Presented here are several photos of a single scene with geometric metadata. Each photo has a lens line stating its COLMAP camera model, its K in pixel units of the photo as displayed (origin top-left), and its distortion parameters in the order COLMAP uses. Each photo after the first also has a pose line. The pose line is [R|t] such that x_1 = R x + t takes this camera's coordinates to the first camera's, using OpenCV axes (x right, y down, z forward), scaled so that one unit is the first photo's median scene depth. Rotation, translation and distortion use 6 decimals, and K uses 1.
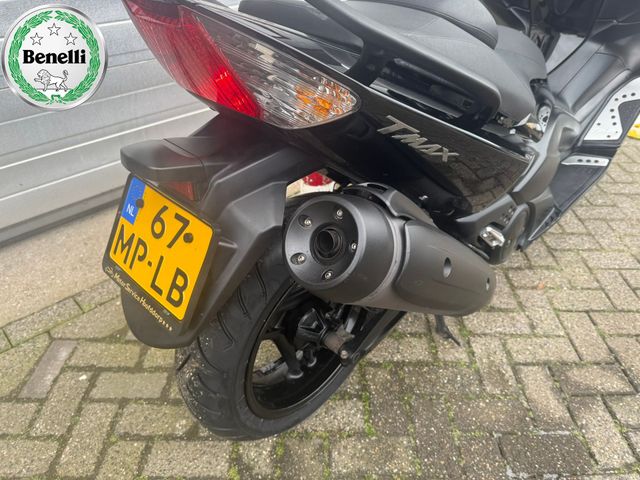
lens RADIAL K [[454.9, 0, 322.8], [0, 454.9, 243.9], [0, 0, 1]] dist [0.015485, -0.027080]
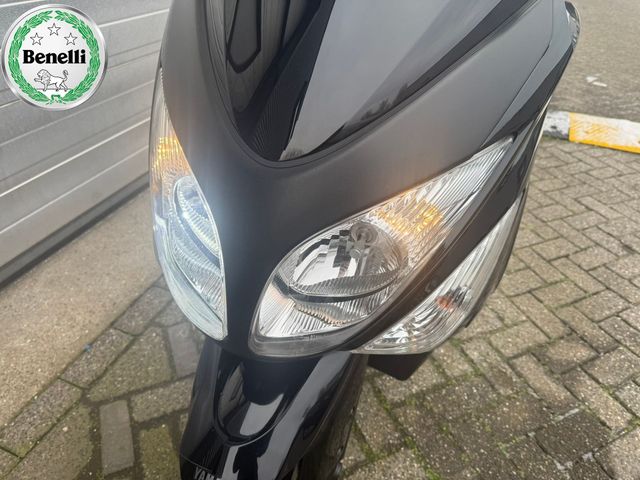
lens RADIAL K [[454.9, 0, 316.6], [0, 454.9, 241.9], [0, 0, 1]] dist [0.015485, -0.027080]
pose [[0.910592, -0.203754, 0.359592, -0.328098], [0.197365, 0.978796, 0.054825, -0.160794], [-0.363137, 0.021048, 0.931498, 0.157002]]
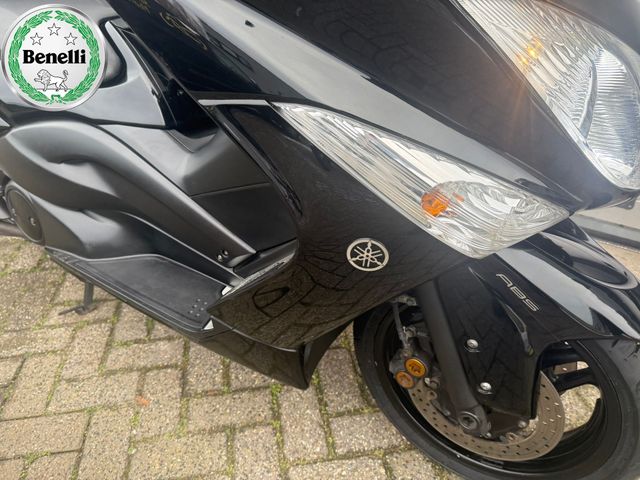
lens RADIAL K [[454.9, 0, 314.2], [0, 454.9, 244.0], [0, 0, 1]] dist [0.015485, -0.027080]
pose [[0.170532, 0.504182, -0.846593, 1.216193], [-0.591238, 0.739681, 0.321417, -0.568330], [0.788261, 0.445726, 0.424231, 0.987082]]
